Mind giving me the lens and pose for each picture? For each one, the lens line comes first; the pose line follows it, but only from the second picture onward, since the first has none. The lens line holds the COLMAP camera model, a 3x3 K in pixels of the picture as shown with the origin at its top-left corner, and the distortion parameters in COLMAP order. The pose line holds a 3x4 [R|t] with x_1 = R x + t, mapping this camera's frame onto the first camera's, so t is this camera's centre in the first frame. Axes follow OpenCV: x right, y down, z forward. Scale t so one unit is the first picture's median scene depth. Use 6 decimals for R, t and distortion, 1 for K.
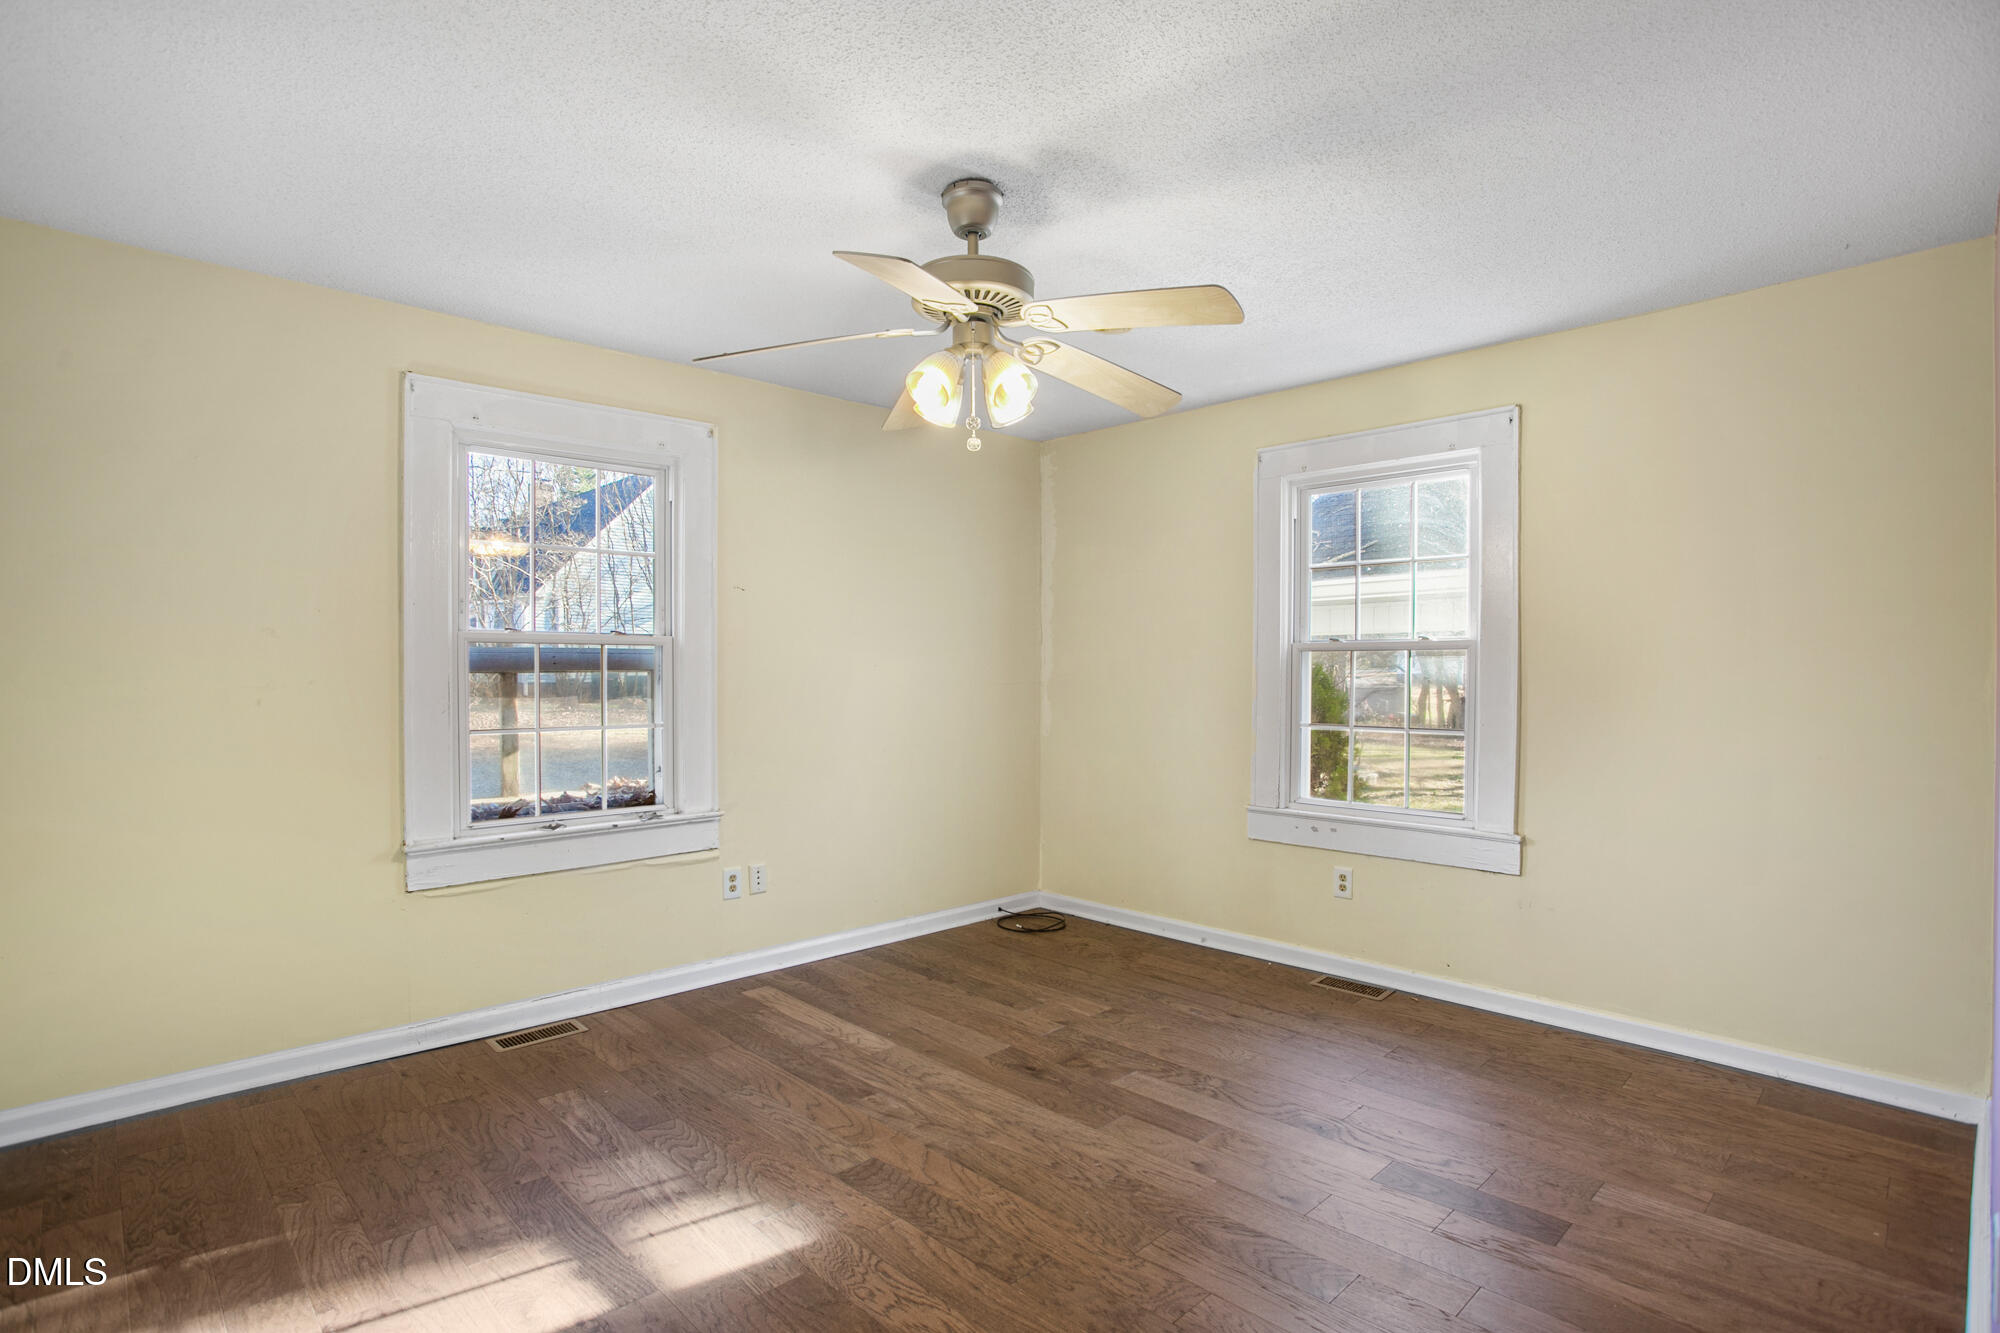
lens RADIAL K [[1006.4, 0, 1003.5], [0, 1006.4, 674.9], [0, 0, 1]] dist [-0.073207, 0.033635]
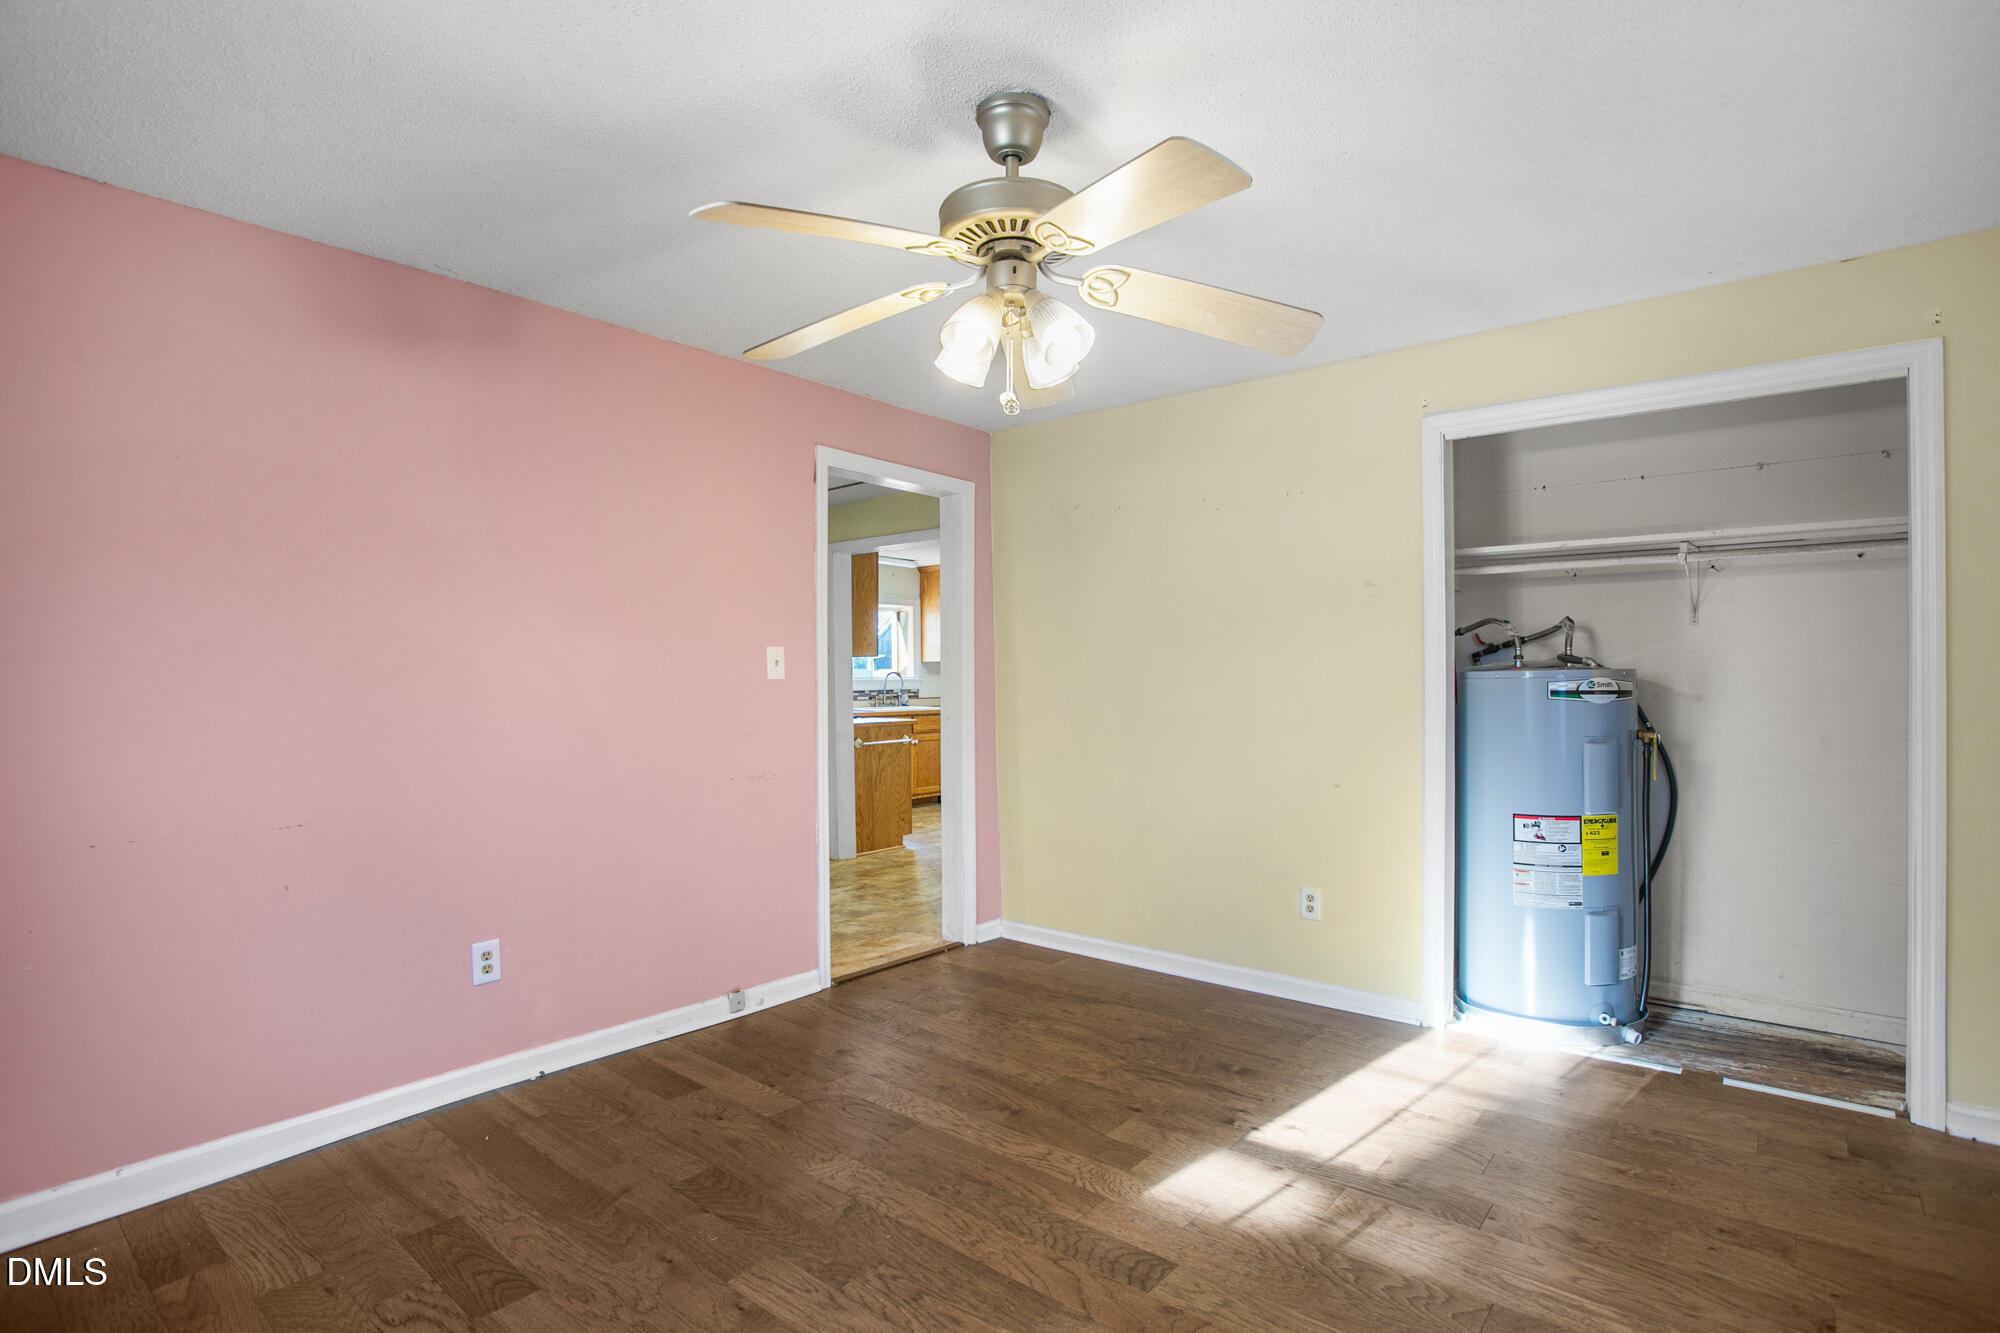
lens RADIAL K [[1006.4, 0, 1002.6], [0, 1006.4, 665.4], [0, 0, 1]] dist [-0.073207, 0.033635]
pose [[-0.995015, 0.006196, -0.099530, 0.065418], [0.006486, 0.999976, -0.002585, -0.013050], [0.099511, -0.003218, -0.995031, 1.957080]]
